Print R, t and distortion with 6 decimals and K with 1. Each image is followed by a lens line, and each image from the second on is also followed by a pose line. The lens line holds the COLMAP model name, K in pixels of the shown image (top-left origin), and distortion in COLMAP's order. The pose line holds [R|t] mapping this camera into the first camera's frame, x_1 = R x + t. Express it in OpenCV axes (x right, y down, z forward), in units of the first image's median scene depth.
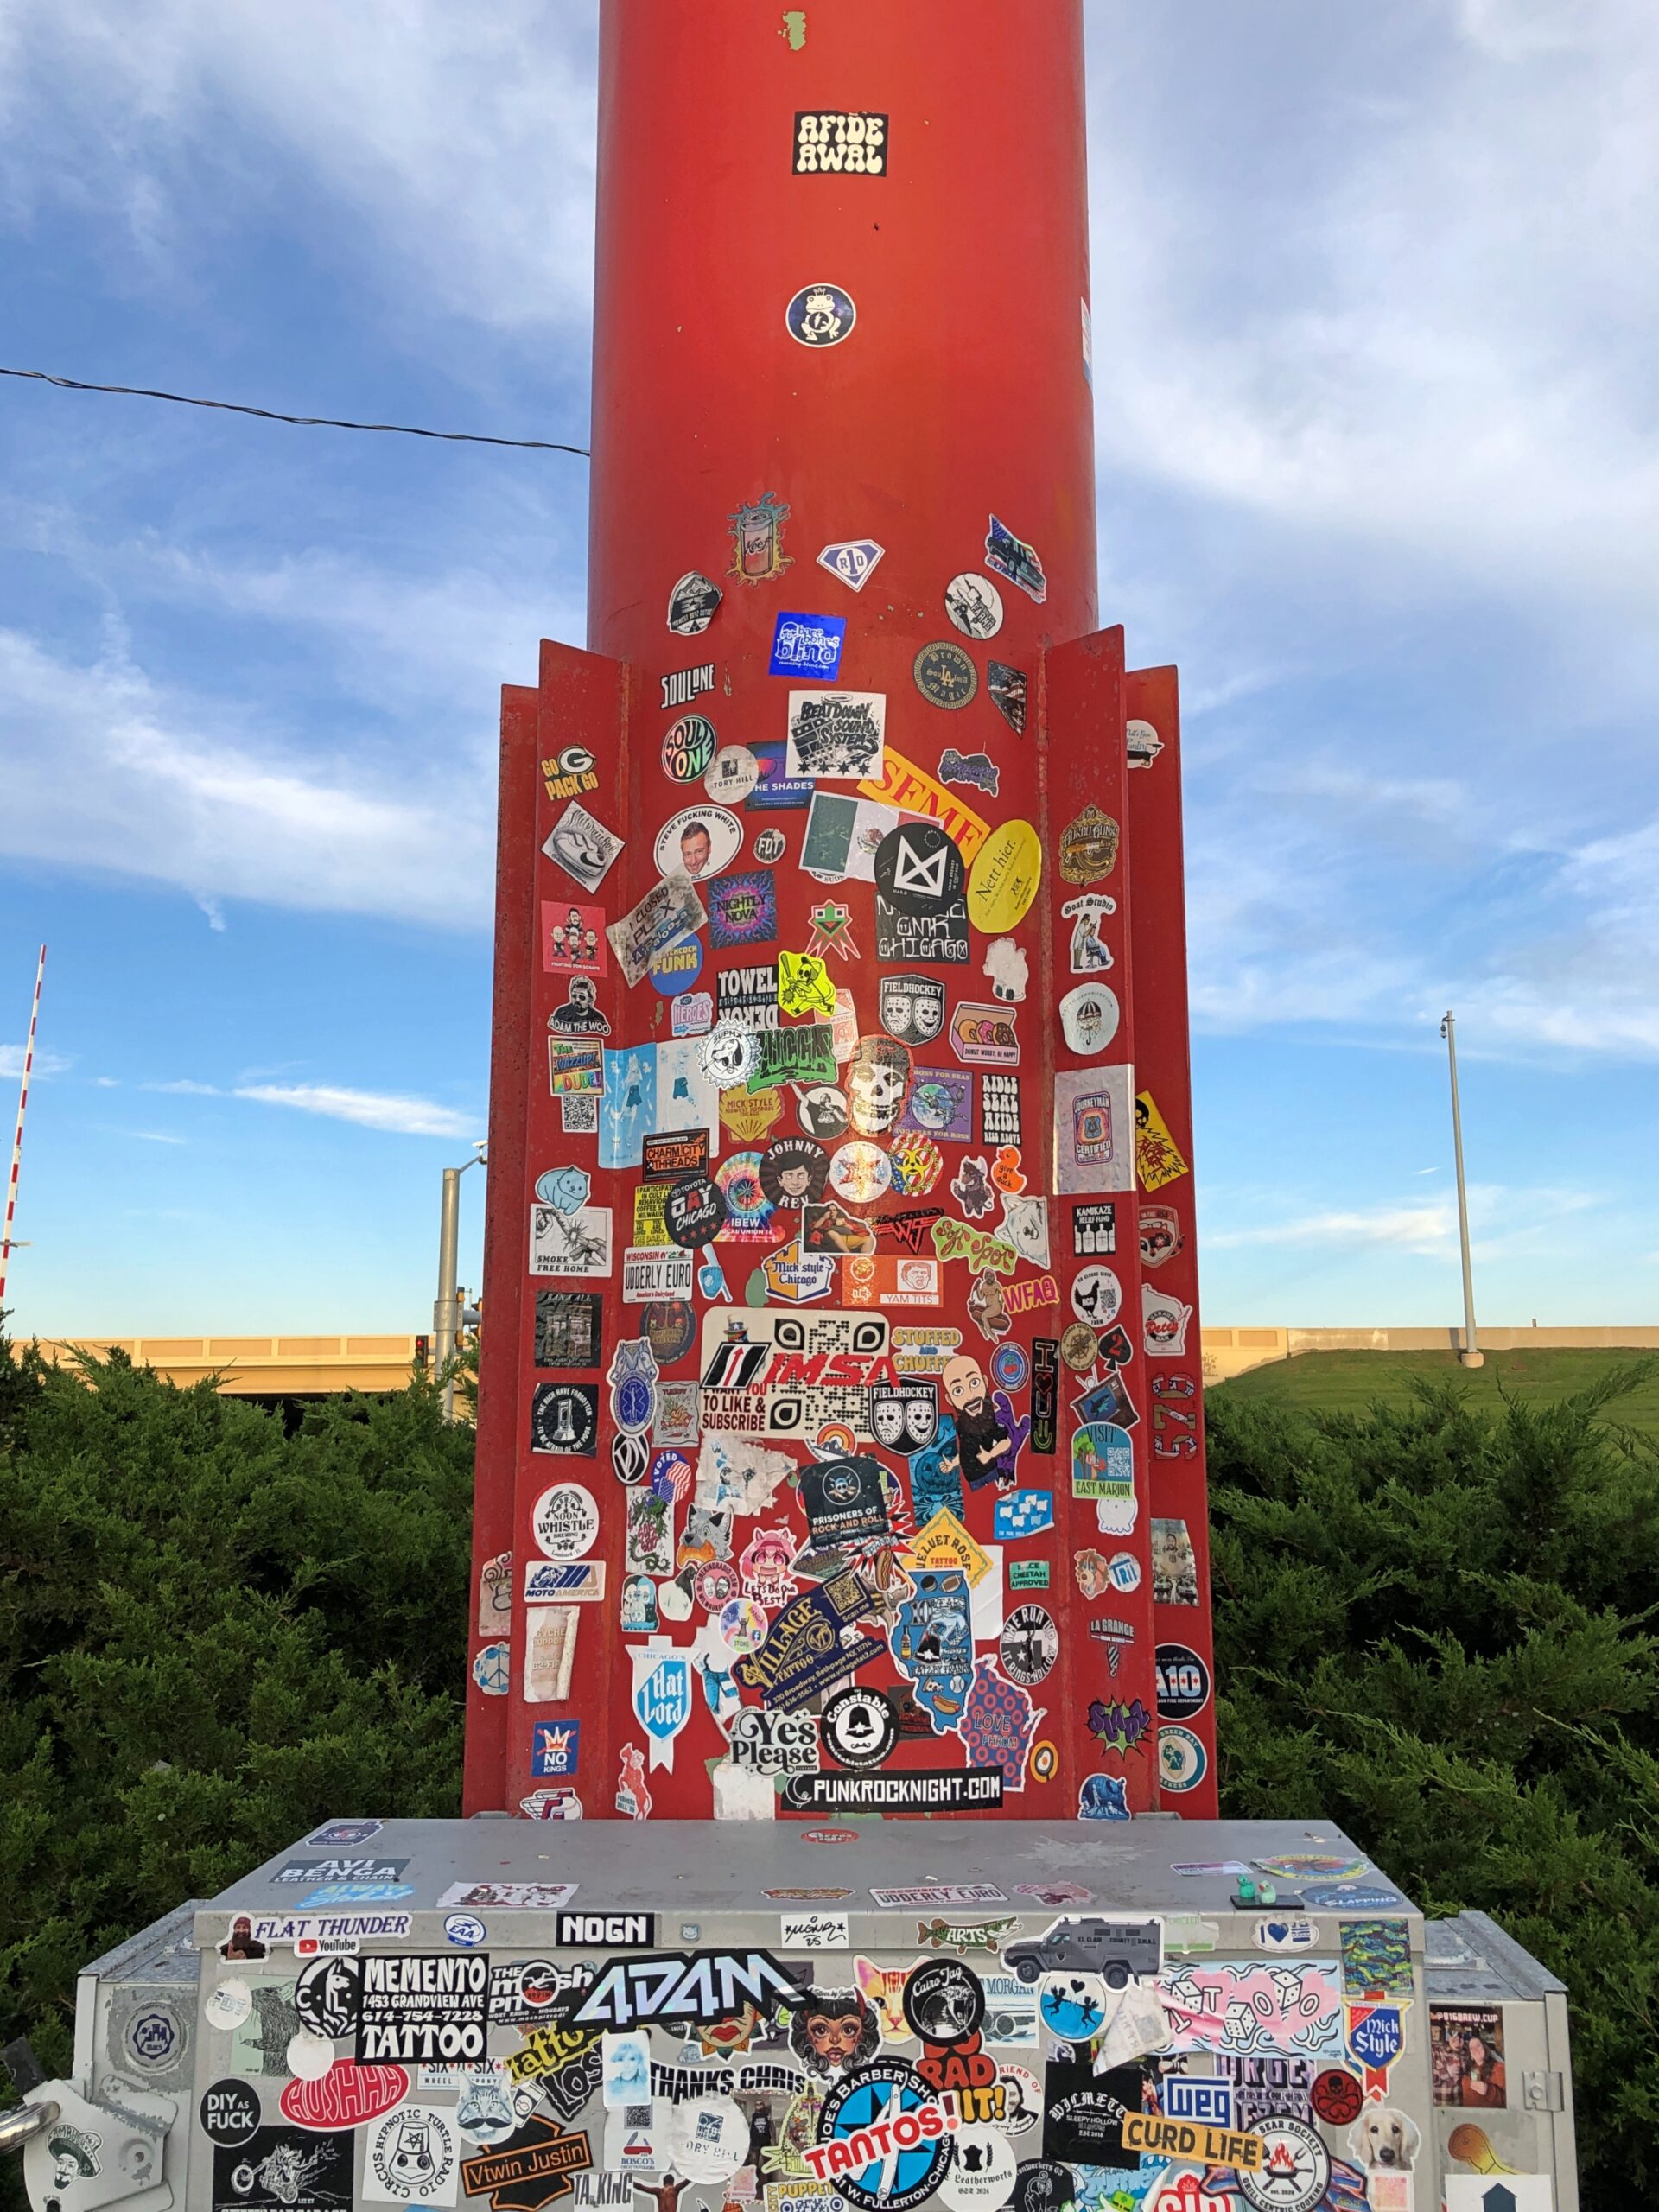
lens RADIAL K [[1837.3, 0, 831.4], [0, 1837.3, 1076.6], [0, 0, 1]] dist [0.007559, -0.000942]
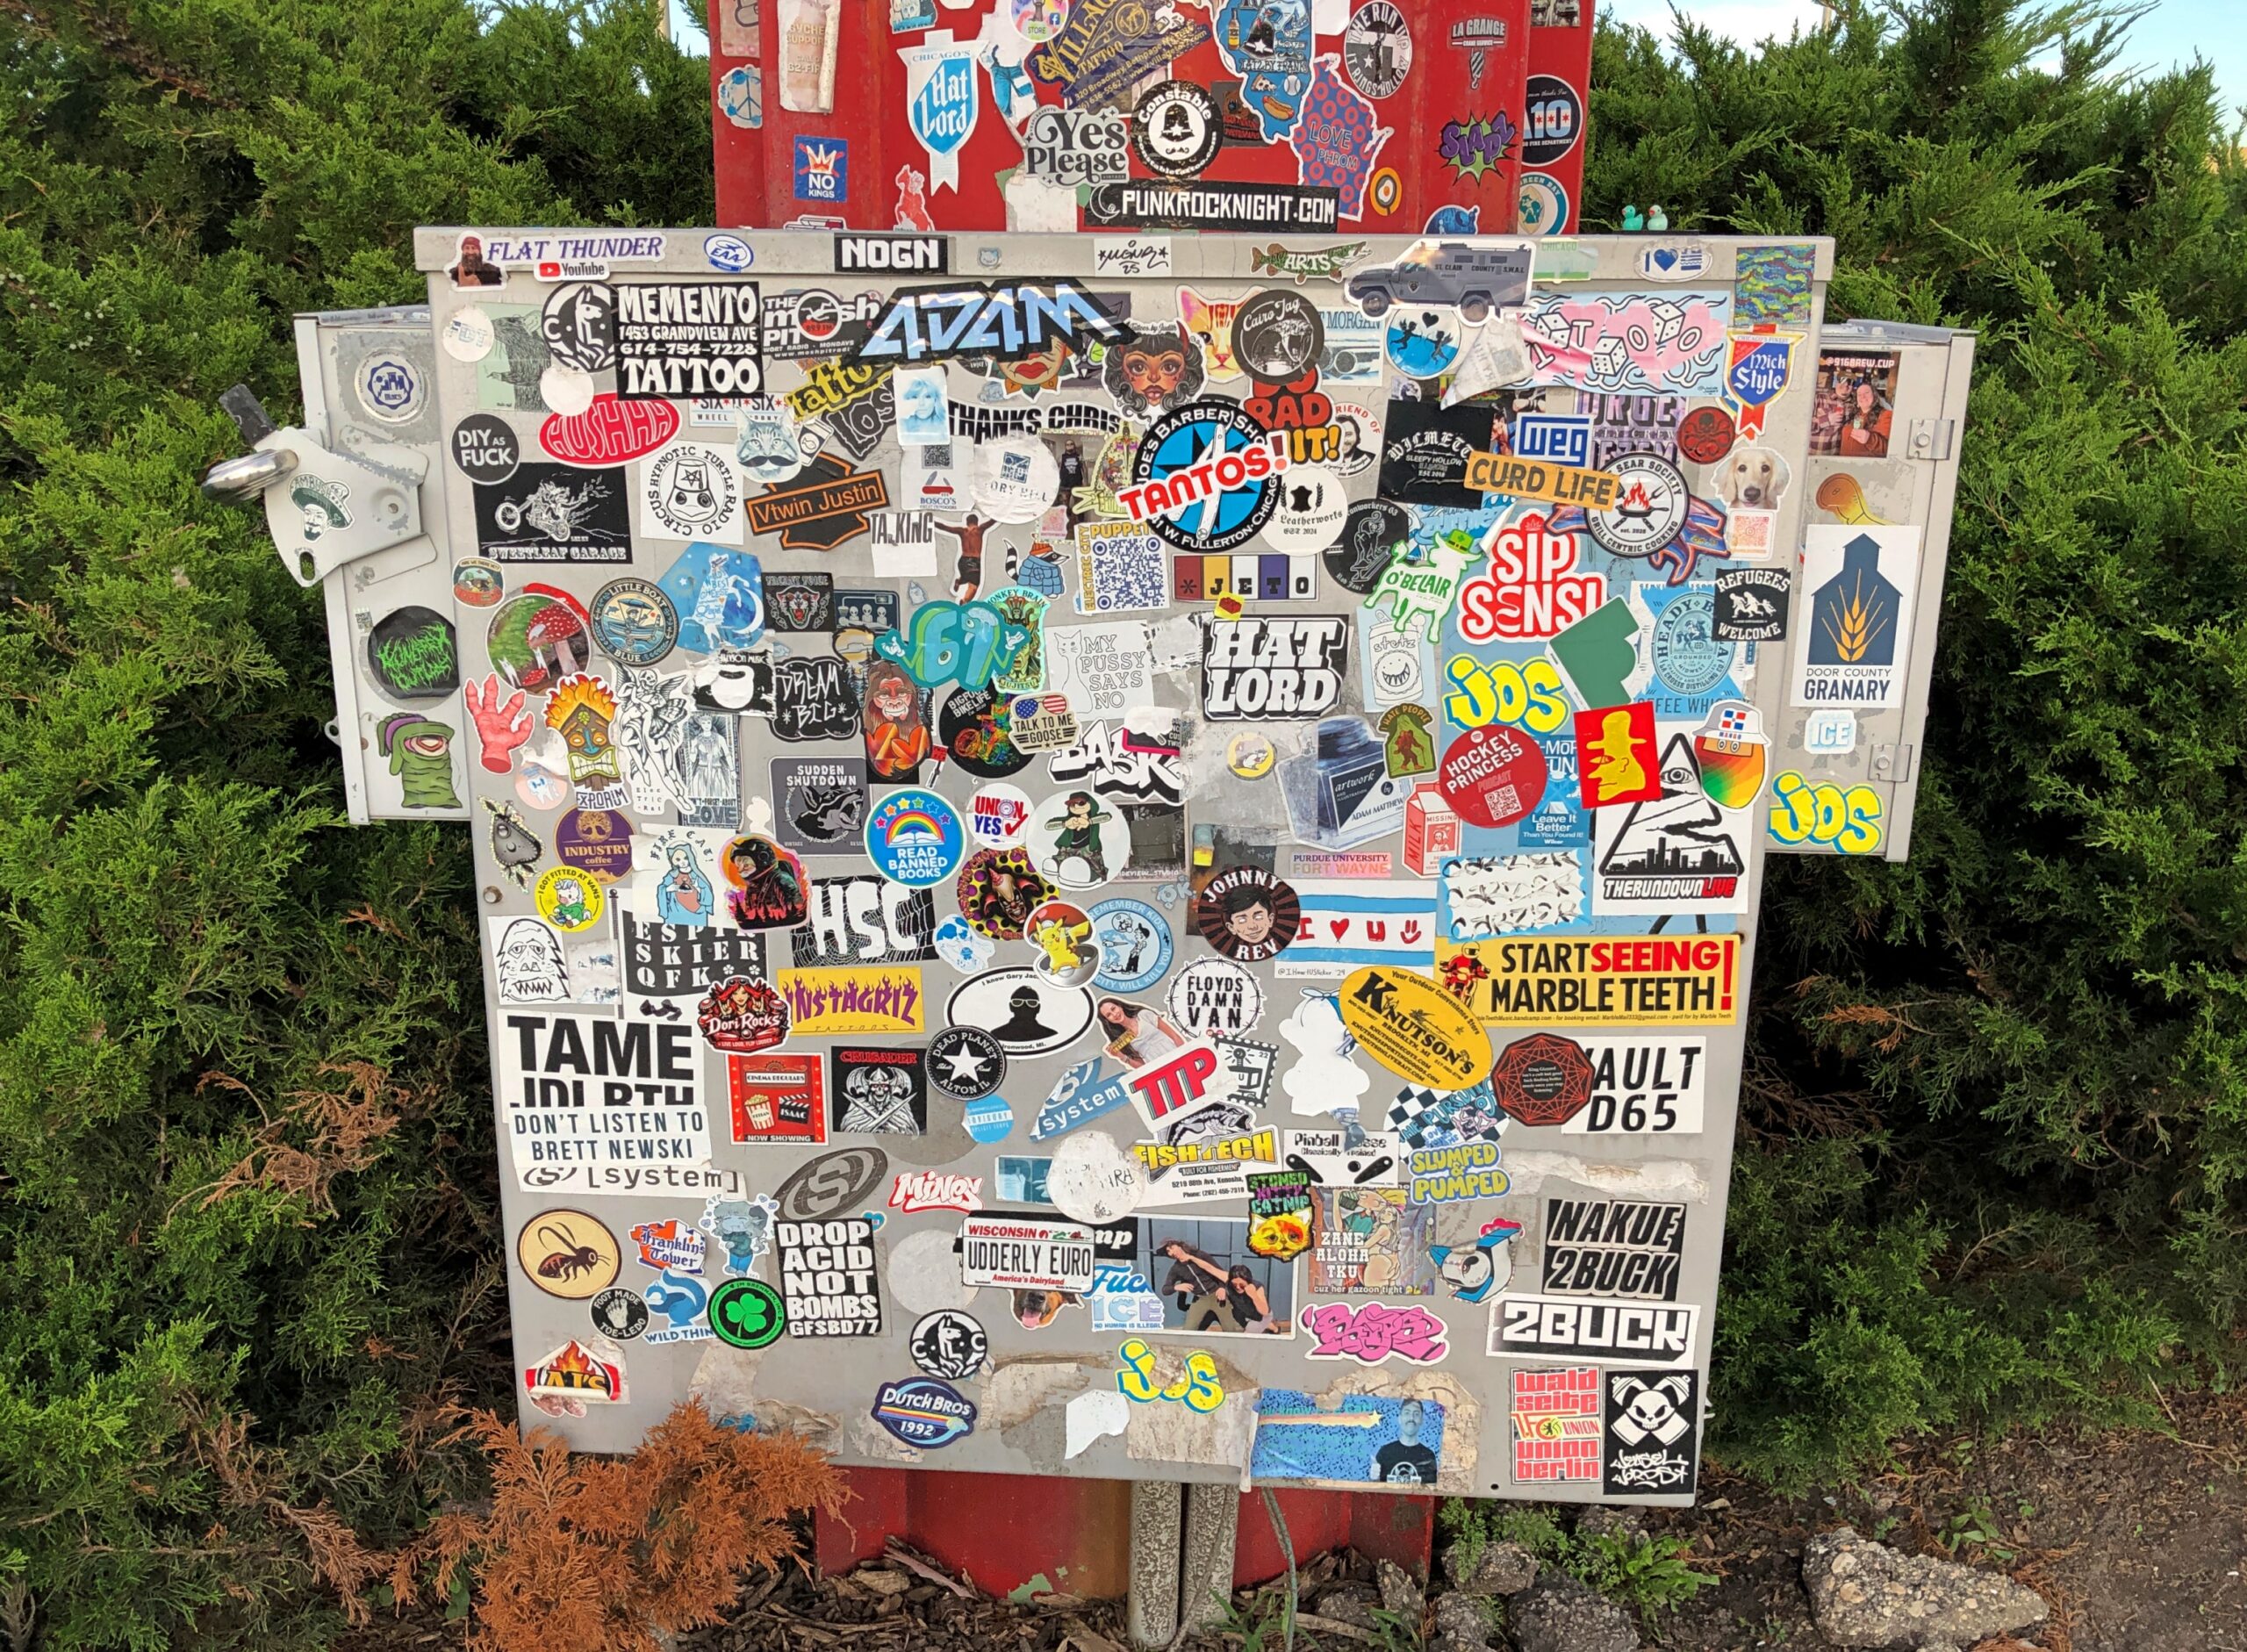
lens RADIAL K [[1943.1, 0, 1123.5], [0, 1943.1, 826.0], [0, 0, 1]] dist [0.111735, -0.391258]
pose [[0.999850, 0.008777, 0.014941, -0.024987], [-0.014658, 0.888264, 0.459099, 0.279780], [-0.009242, -0.459249, 0.888259, 0.055943]]
